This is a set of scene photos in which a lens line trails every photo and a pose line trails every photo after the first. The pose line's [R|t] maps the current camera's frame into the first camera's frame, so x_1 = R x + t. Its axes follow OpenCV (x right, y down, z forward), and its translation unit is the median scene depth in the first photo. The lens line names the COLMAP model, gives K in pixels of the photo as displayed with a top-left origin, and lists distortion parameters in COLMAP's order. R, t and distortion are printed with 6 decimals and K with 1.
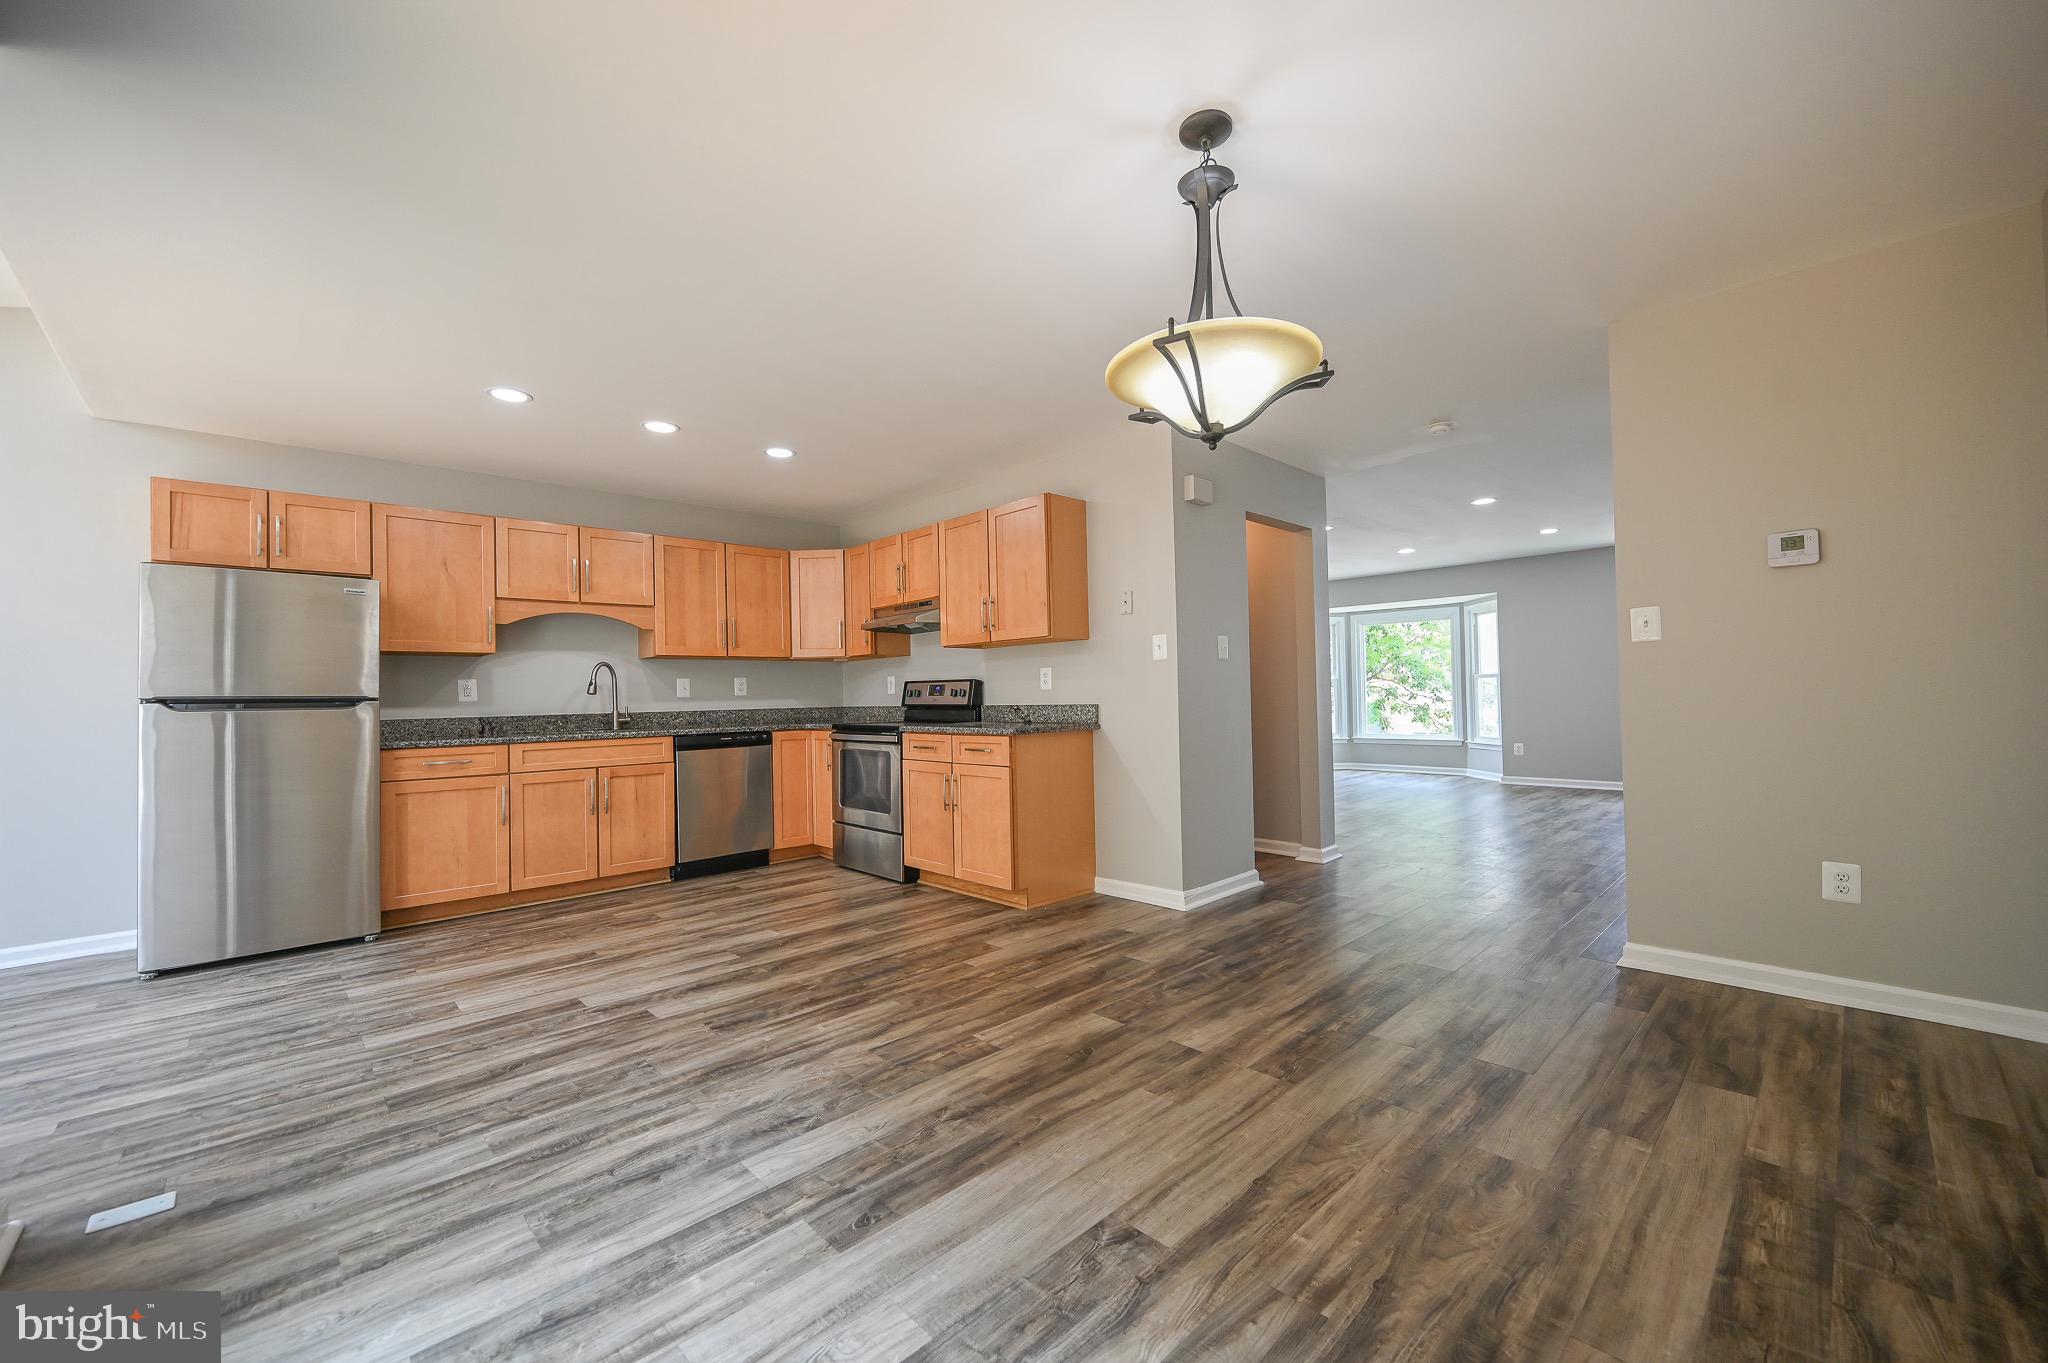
lens RADIAL K [[804.8, 0, 1026.5], [0, 804.8, 685.6], [0, 0, 1]] dist [-0.000662, 0.000141]
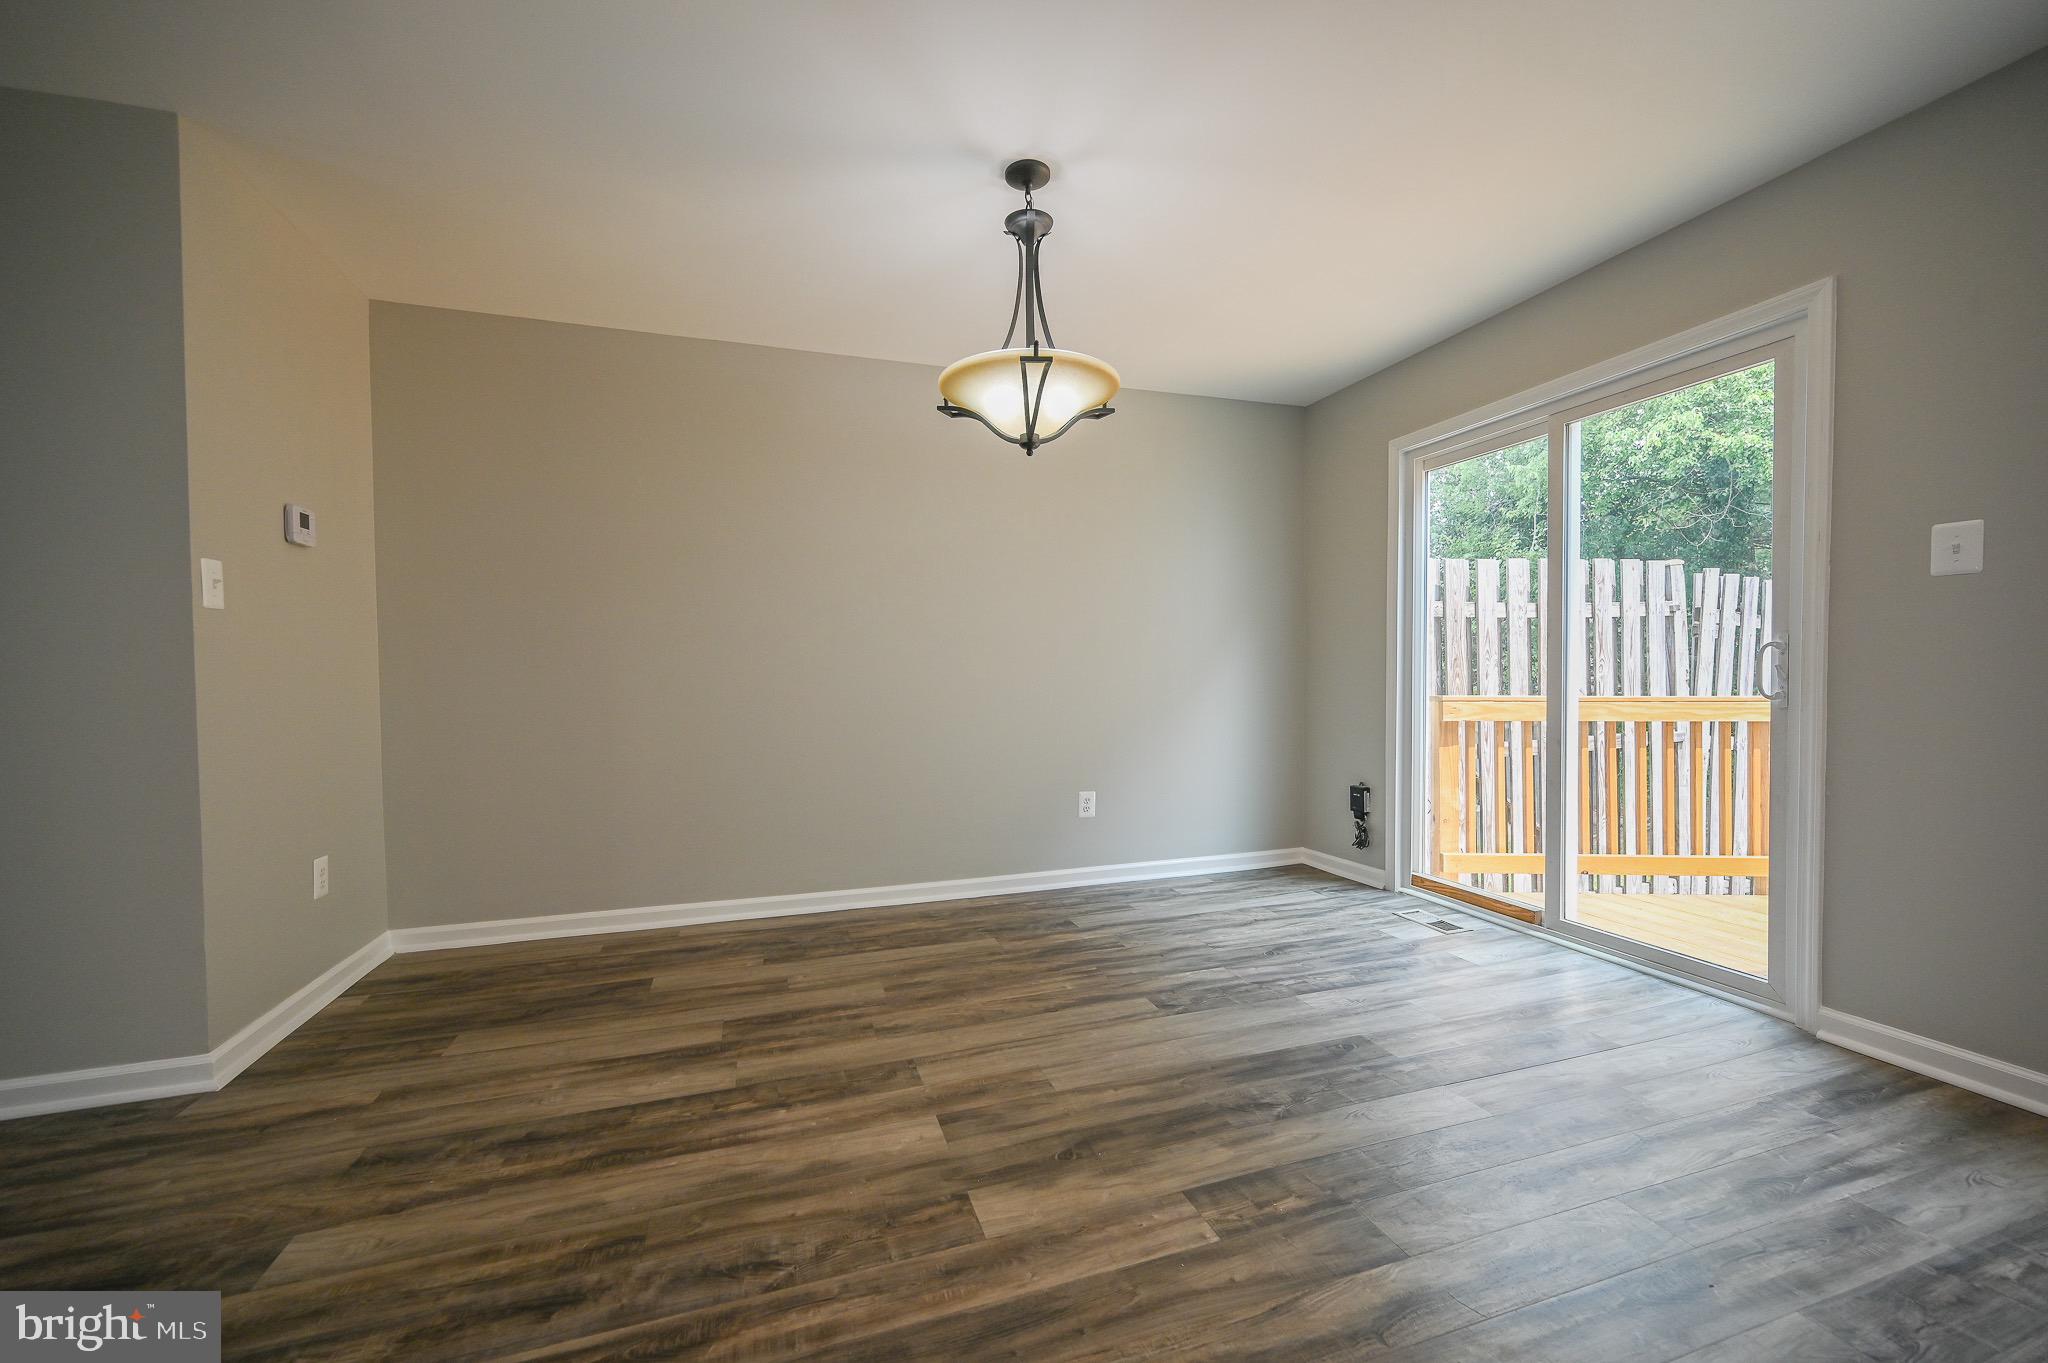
lens RADIAL K [[804.8, 0, 1026.5], [0, 804.8, 685.6], [0, 0, 1]] dist [-0.000662, 0.000141]
pose [[-0.903556, 0.022519, 0.427877, -0.154920], [0.021476, 0.999743, -0.007266, 0.029716], [-0.427931, 0.002623, -0.903808, 1.237597]]
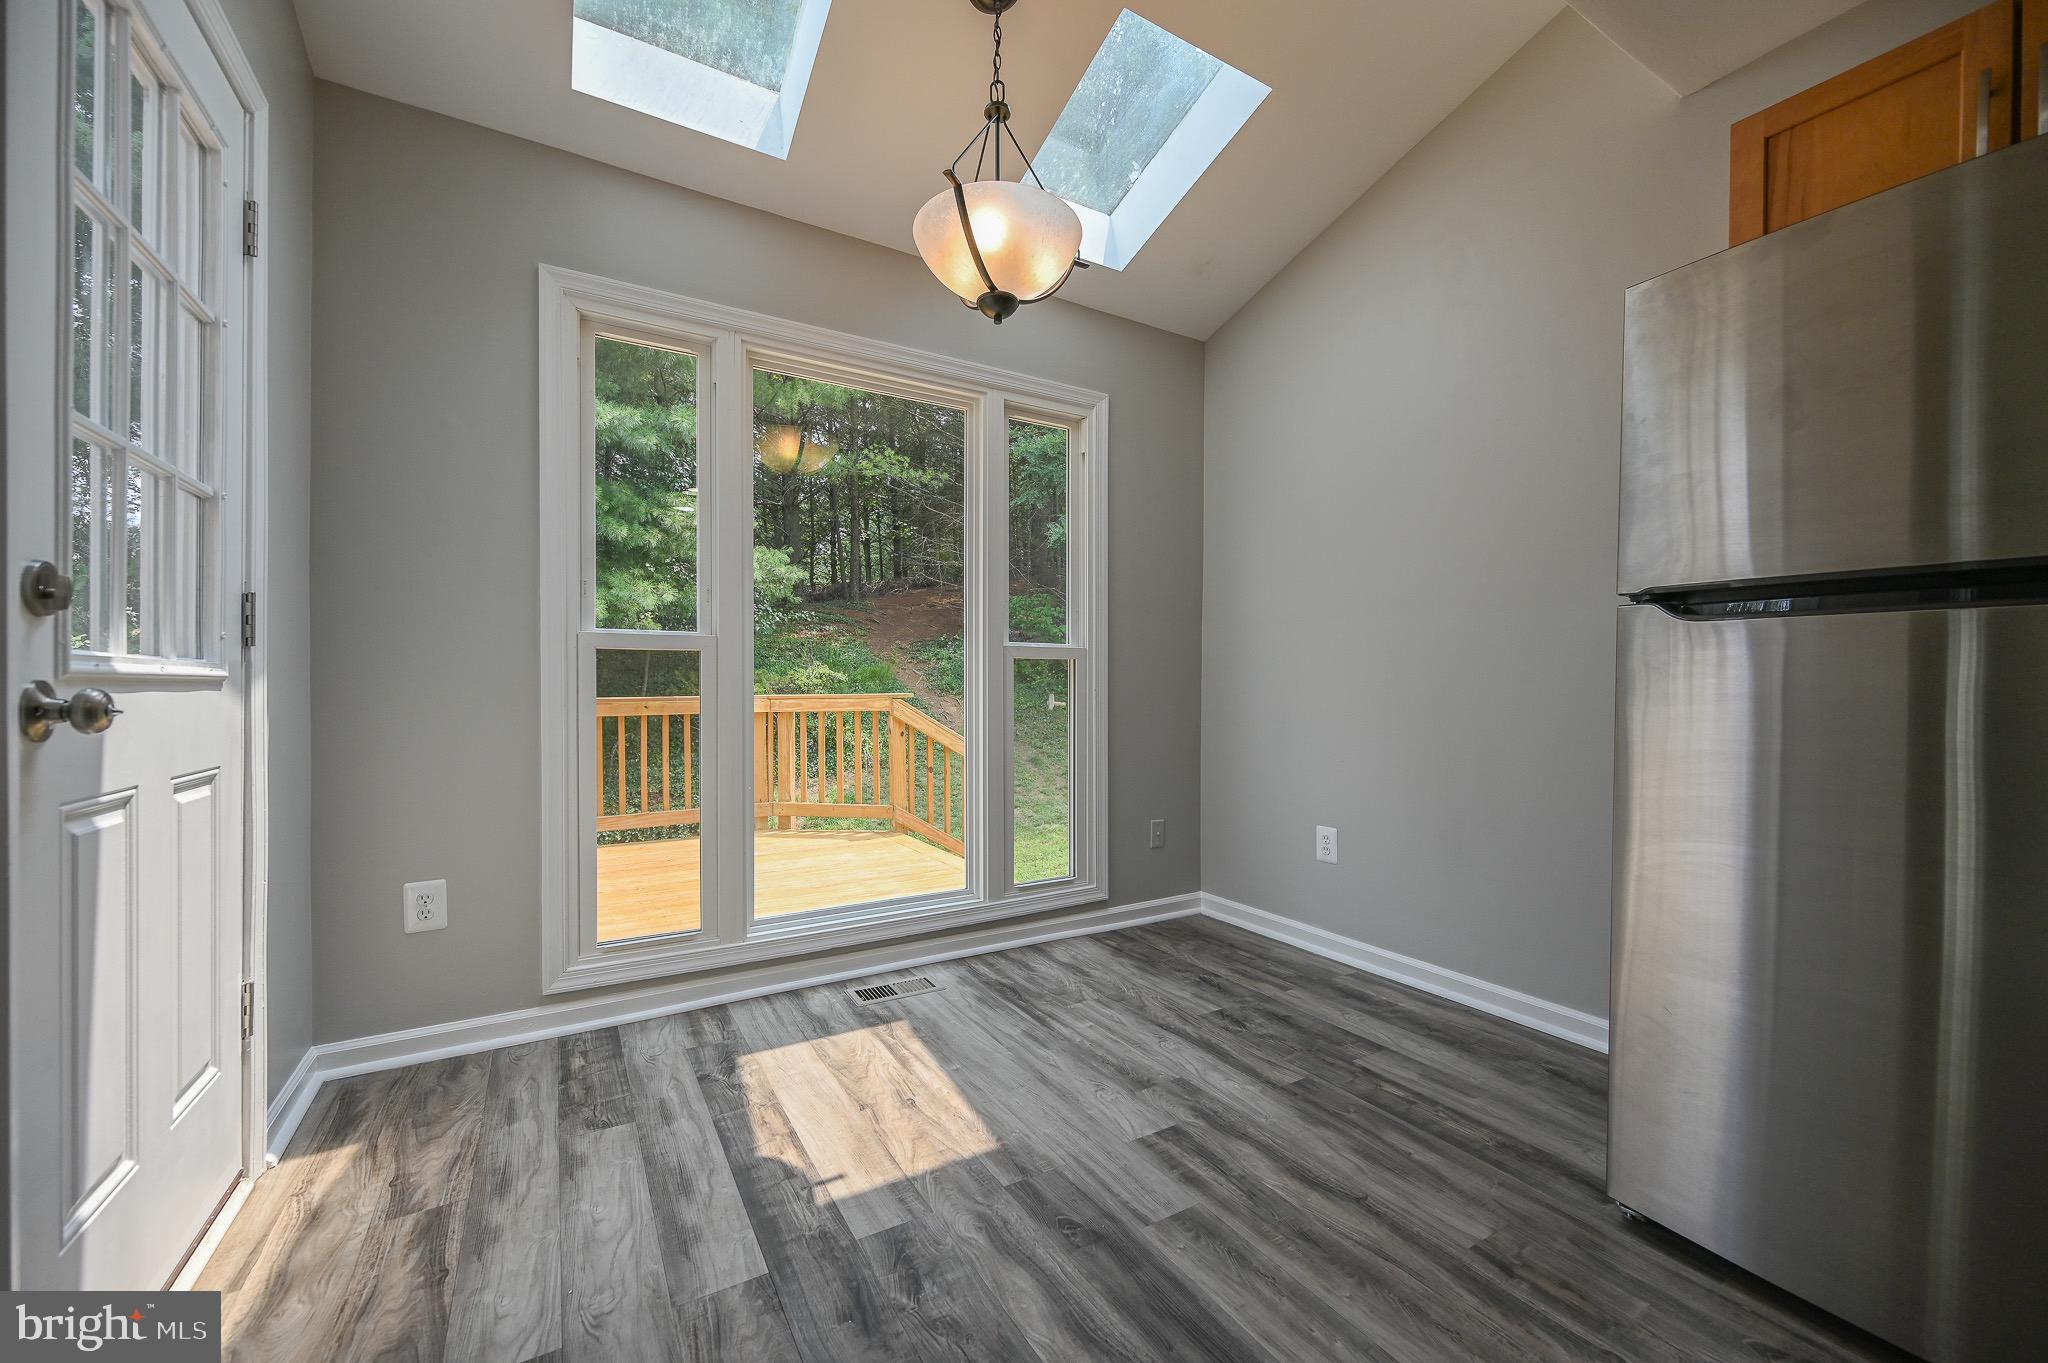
lens RADIAL K [[798.6, 0, 1024.5], [0, 798.6, 686.5], [0, 0, 1]] dist [-0.000923, -0.000280]
pose [[-0.225234, 0.023856, -0.974013, -0.589219], [0.018973, 0.999618, 0.020096, 0.051599], [0.974120, -0.013953, -0.225600, 0.774974]]
